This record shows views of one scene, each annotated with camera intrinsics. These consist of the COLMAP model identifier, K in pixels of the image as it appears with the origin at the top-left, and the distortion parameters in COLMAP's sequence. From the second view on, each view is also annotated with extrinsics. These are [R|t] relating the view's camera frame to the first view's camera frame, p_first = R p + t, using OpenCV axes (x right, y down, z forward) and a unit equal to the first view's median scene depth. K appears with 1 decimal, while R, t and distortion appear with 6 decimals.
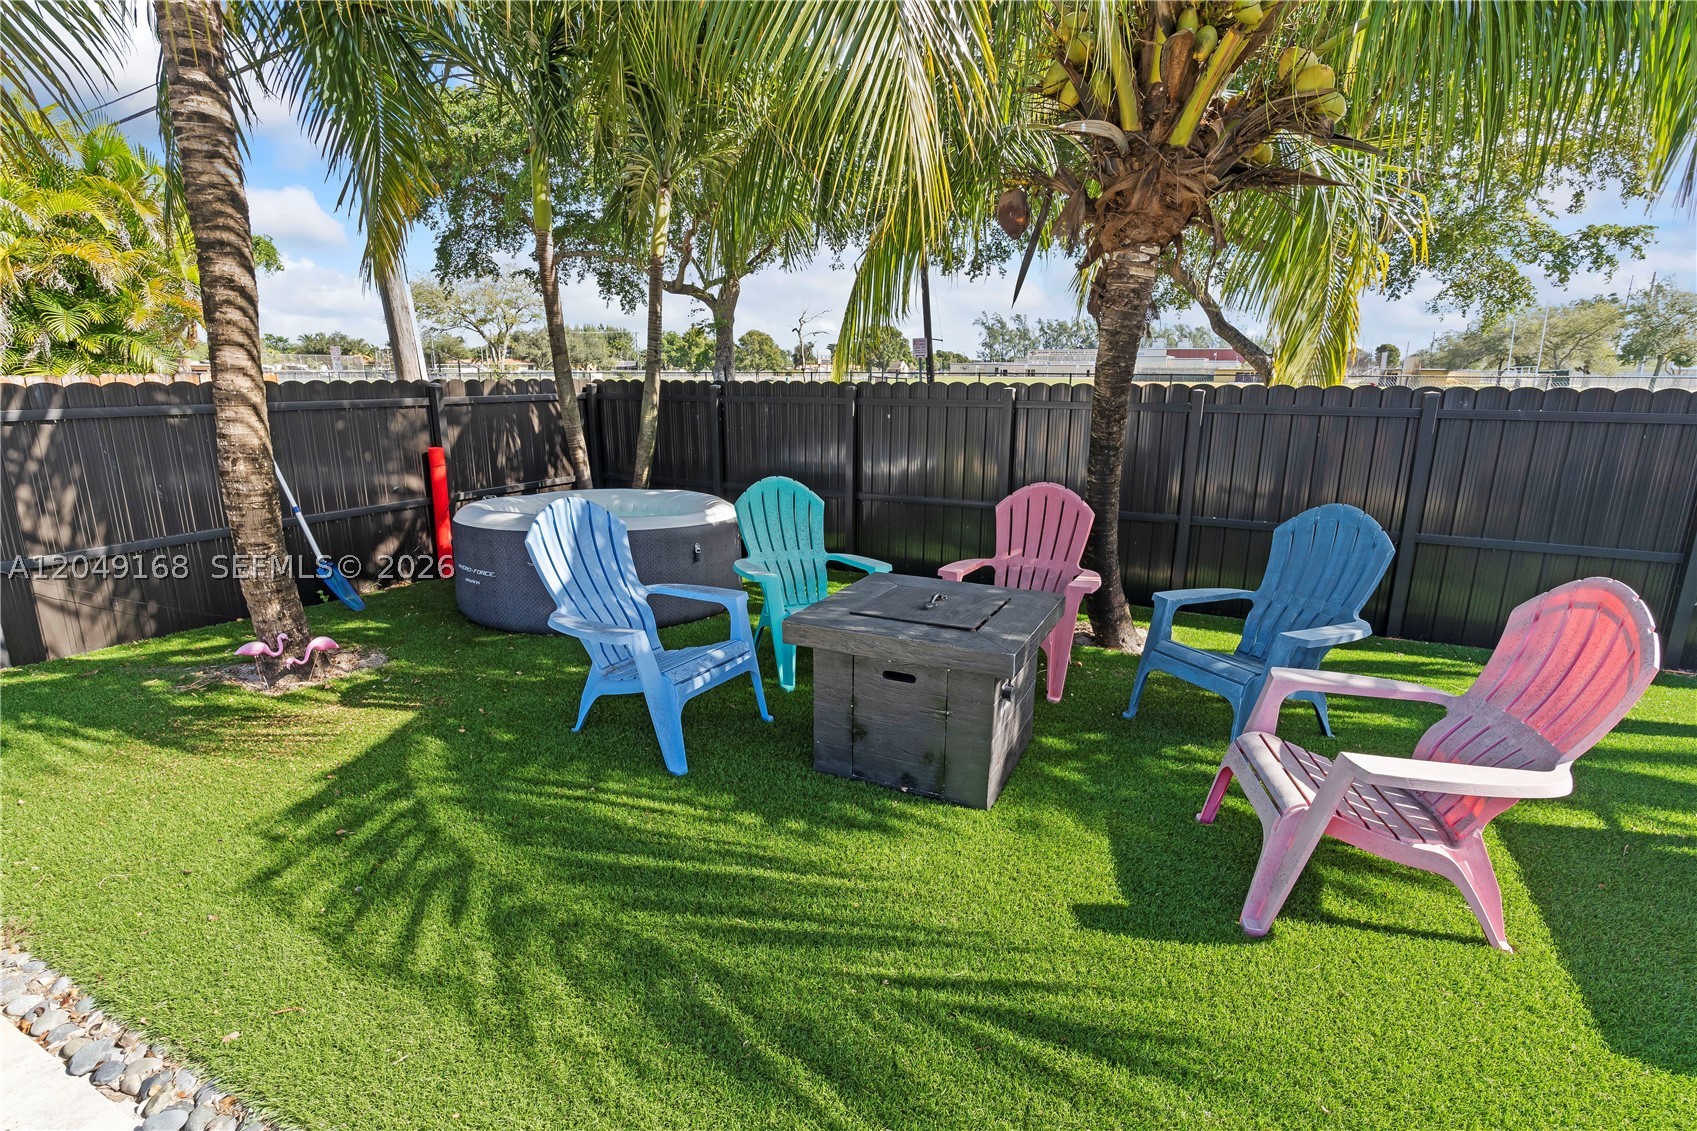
lens RADIAL K [[804.9, 0, 848.5], [0, 804.9, 565.5], [0, 0, 1]] dist [-0.000391, -0.000013]
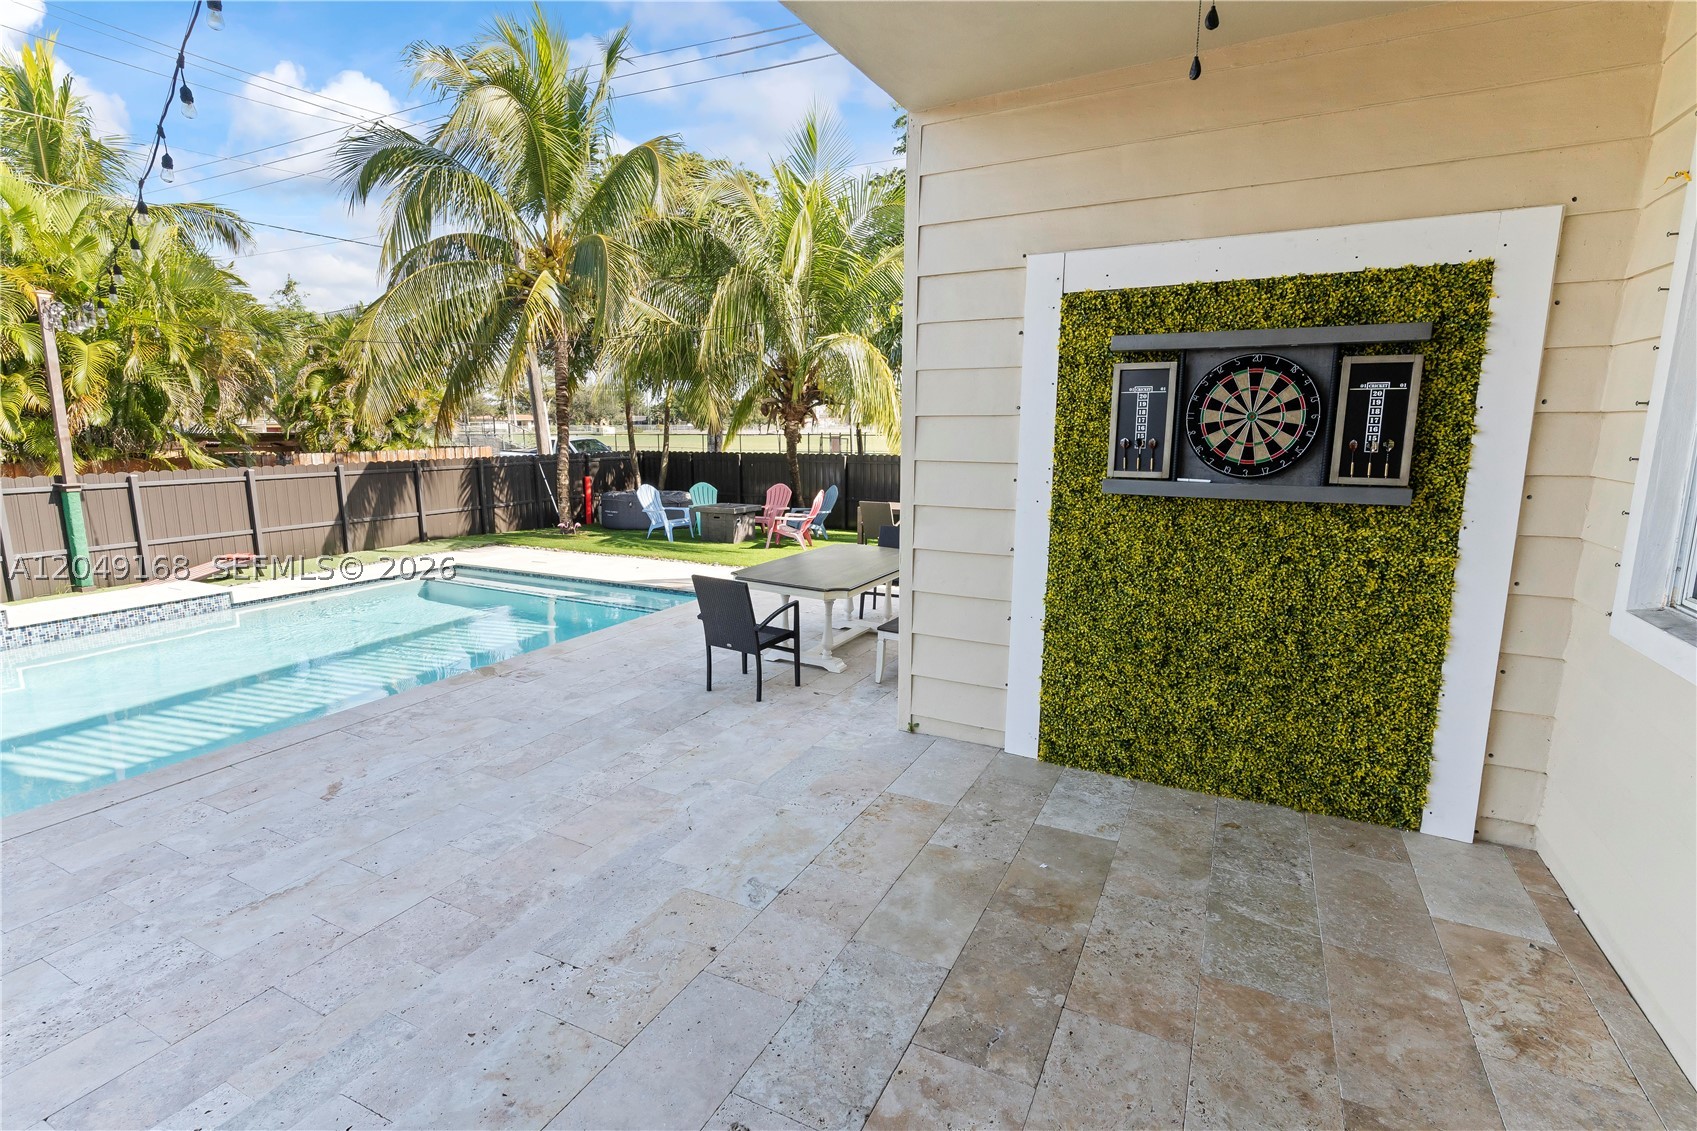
lens RADIAL K [[804.9, 0, 848.5], [0, 804.9, 565.5], [0, 0, 1]] dist [-0.000391, -0.000013]
pose [[0.999940, -0.006068, -0.009121, 0.617024], [0.005502, 0.998130, -0.060886, 0.501427], [0.009474, 0.060832, 0.998103, -2.610344]]
